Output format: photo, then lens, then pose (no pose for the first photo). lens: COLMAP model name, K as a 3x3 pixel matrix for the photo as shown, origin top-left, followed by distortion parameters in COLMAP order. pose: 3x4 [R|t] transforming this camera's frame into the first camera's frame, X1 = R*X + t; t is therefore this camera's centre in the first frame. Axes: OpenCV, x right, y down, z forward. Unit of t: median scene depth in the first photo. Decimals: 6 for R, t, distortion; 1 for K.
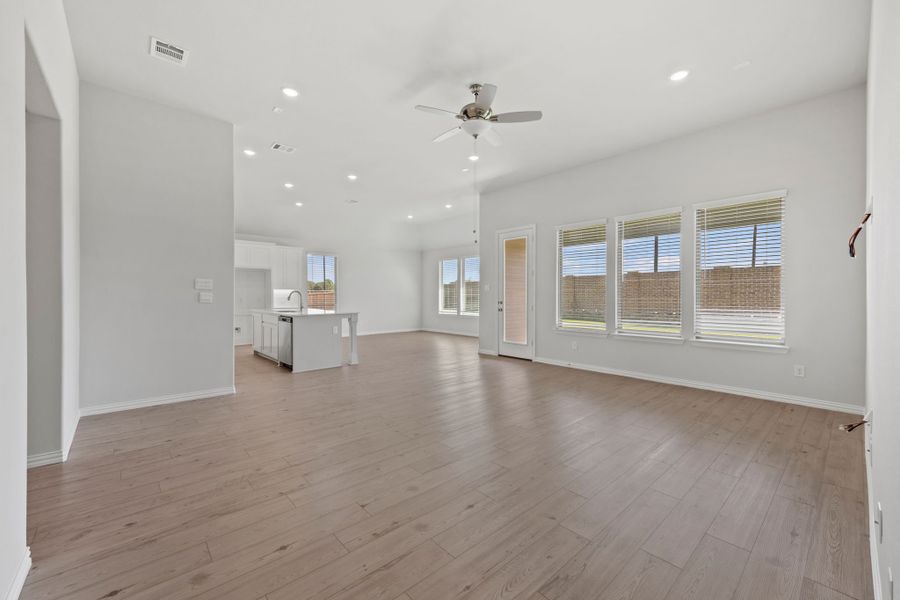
lens RADIAL K [[410.4, 0, 482.8], [0, 410.4, 301.1], [0, 0, 1]] dist [-0.011134, -0.000220]
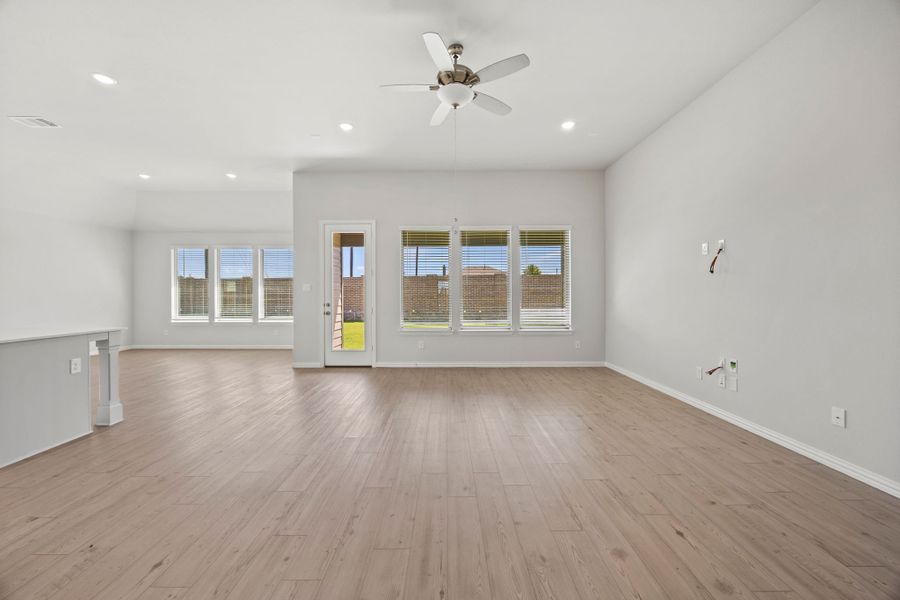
lens RADIAL K [[349.8, 0, 450.6], [0, 349.8, 301.8], [0, 0, 1]] dist [-0.009753, 0.001087]
pose [[0.651010, -0.016495, 0.758890, -0.362311], [0.014271, 0.999853, 0.009490, -0.006702], [-0.758935, 0.004652, 0.651149, 0.347746]]
